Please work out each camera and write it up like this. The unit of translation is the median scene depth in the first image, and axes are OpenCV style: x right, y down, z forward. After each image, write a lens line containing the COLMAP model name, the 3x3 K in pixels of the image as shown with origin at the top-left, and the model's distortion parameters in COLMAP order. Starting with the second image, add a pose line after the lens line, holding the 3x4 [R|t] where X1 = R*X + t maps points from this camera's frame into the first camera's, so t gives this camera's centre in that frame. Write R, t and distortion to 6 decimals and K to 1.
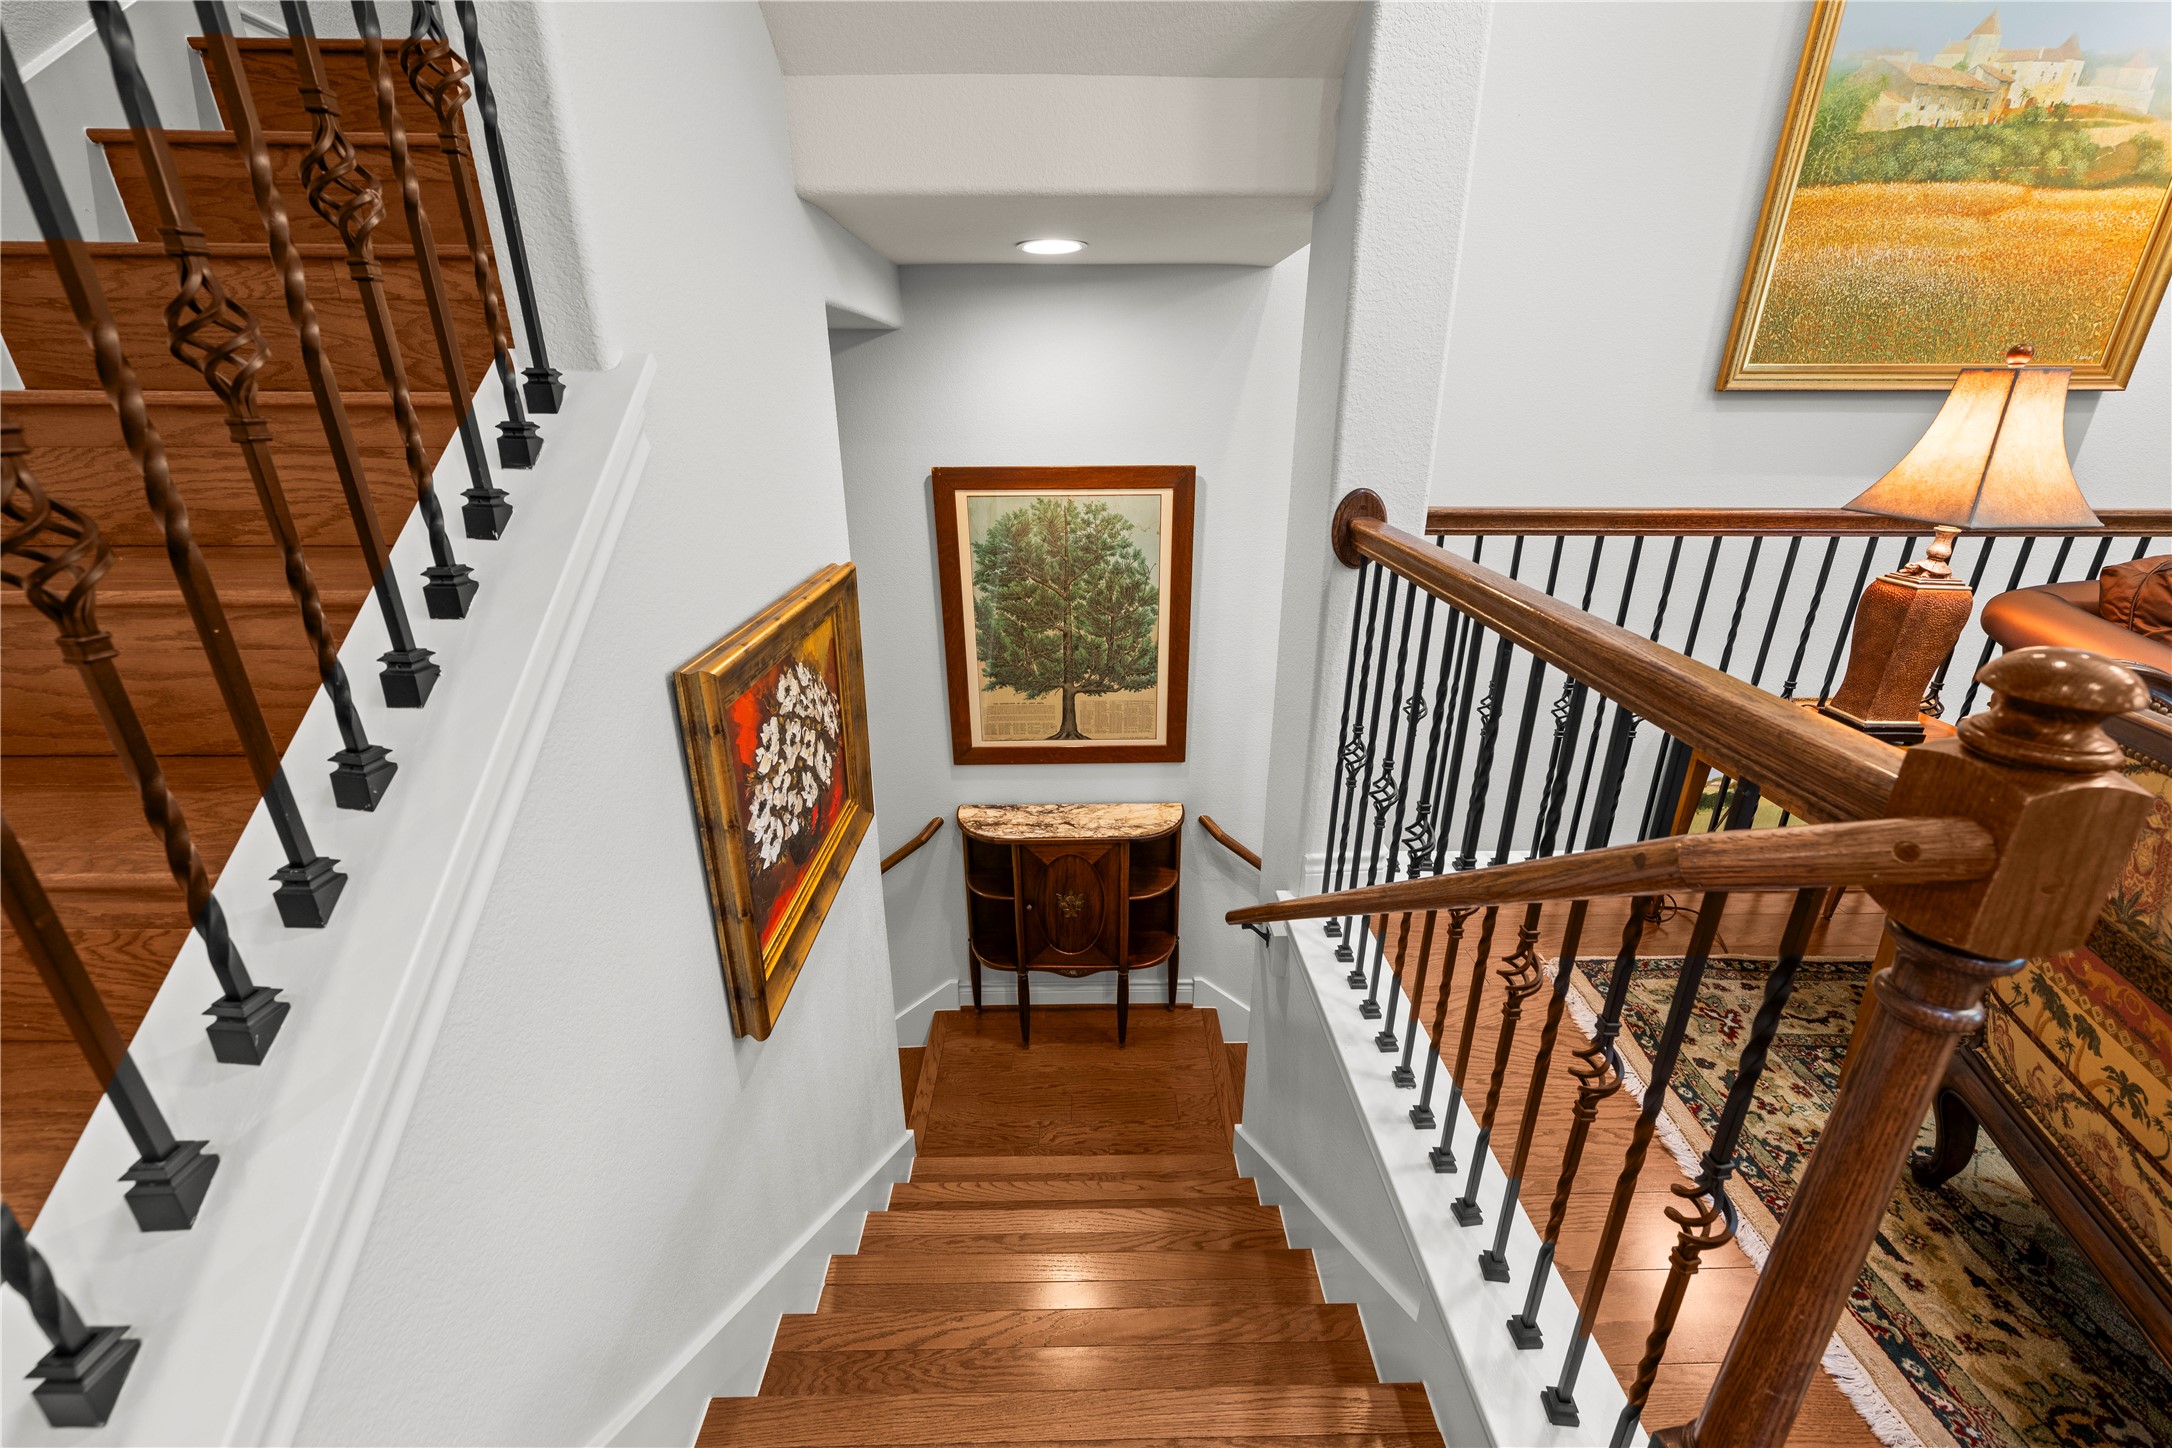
lens RADIAL K [[857.1, 0, 1094.4], [0, 857.1, 723.9], [0, 0, 1]] dist [0.000090, -0.000519]
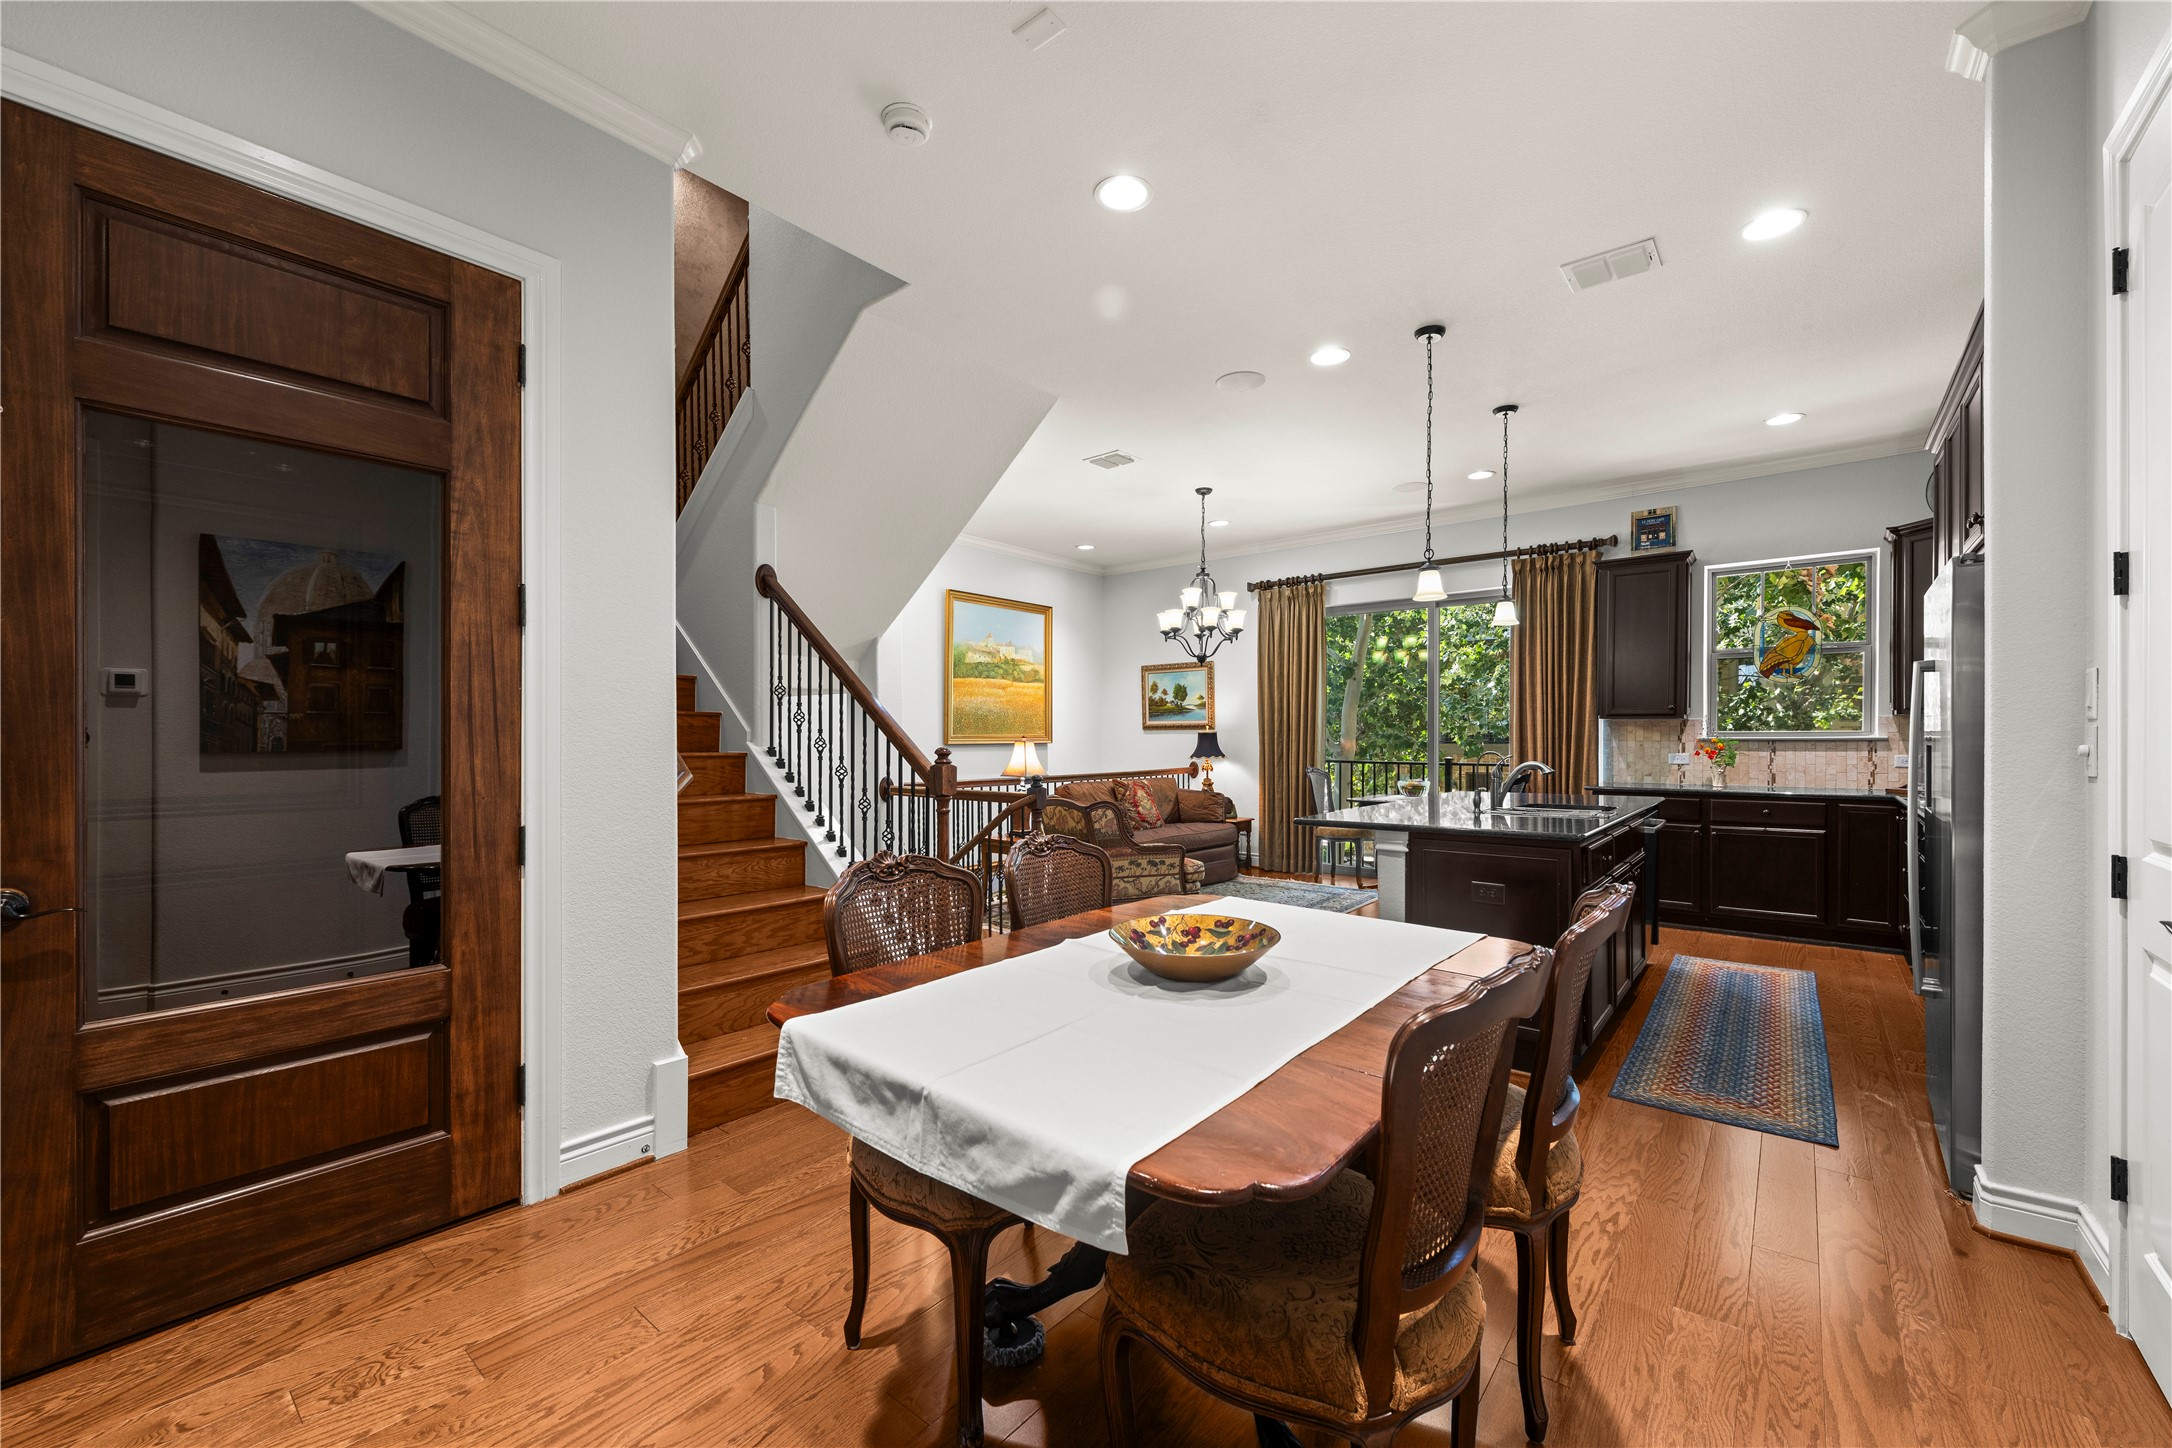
lens RADIAL K [[857.1, 0, 1097.7], [0, 857.1, 741.3], [0, 0, 1]] dist [0.000090, -0.000519]
pose [[0.646837, -0.007038, 0.762596, -0.980293], [0.280293, 0.932164, -0.229143, 0.336365], [-0.709251, 0.361969, 0.604931, -0.928739]]
